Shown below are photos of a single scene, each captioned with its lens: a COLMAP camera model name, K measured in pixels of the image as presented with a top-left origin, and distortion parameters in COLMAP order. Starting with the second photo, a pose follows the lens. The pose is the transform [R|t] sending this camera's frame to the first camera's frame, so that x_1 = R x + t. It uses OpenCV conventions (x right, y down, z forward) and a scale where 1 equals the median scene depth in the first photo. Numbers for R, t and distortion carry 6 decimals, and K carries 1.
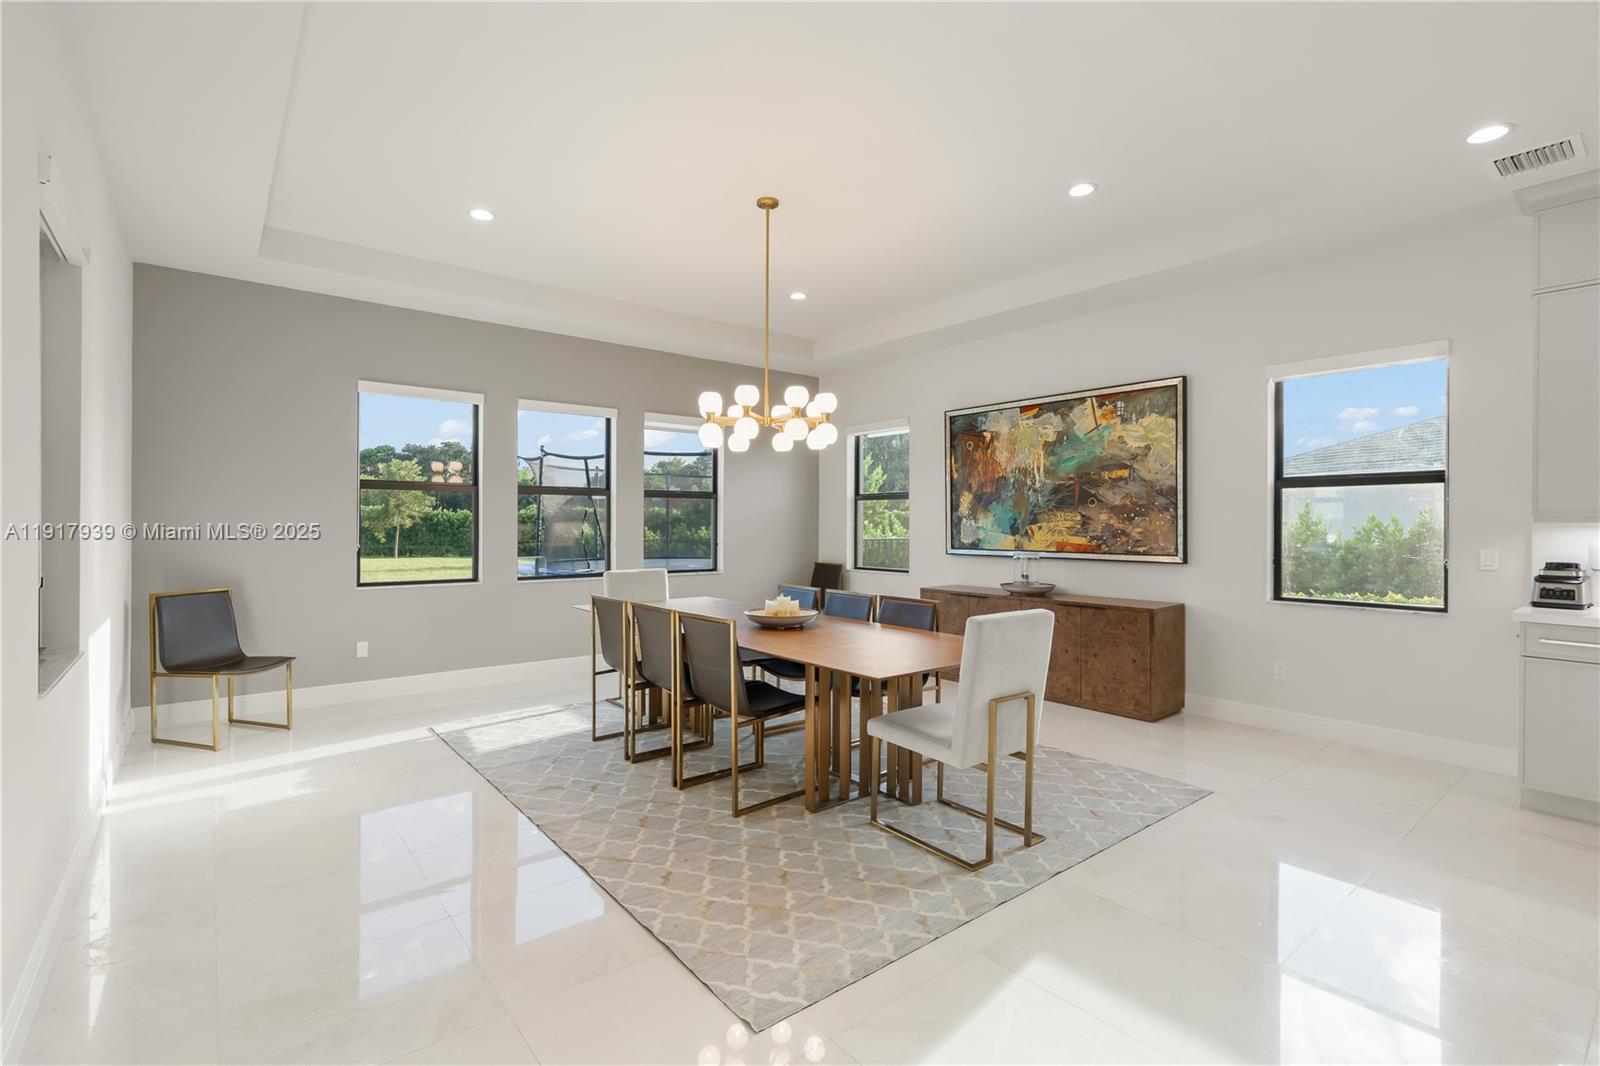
lens RADIAL K [[742.7, 0, 799.3], [0, 742.7, 531.4], [0, 0, 1]] dist [0.002365, 0.000857]
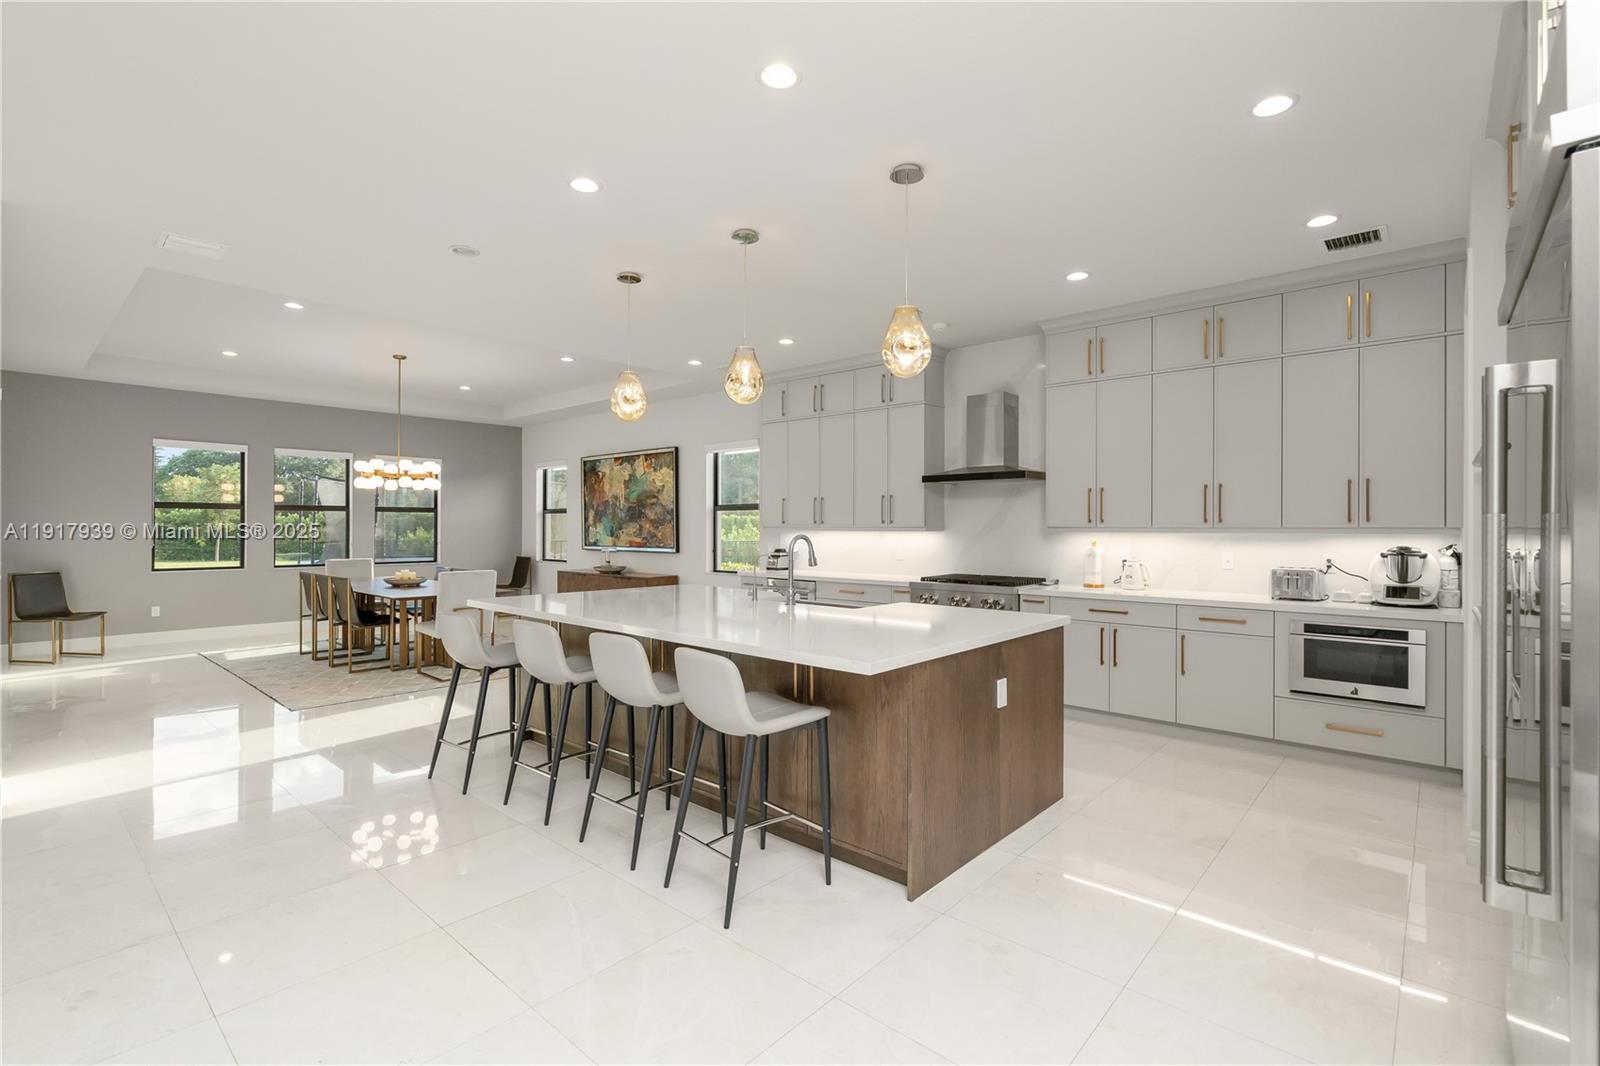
lens RADIAL K [[742.7, 0, 800.0], [0, 742.7, 530.0], [0, 0, 1]] dist [0.002365, 0.000857]
pose [[0.988347, -0.001118, 0.152216, 0.480854], [0.002119, 0.999977, -0.006415, 0.001232], [-0.152205, 0.006663, 0.988326, -0.706166]]
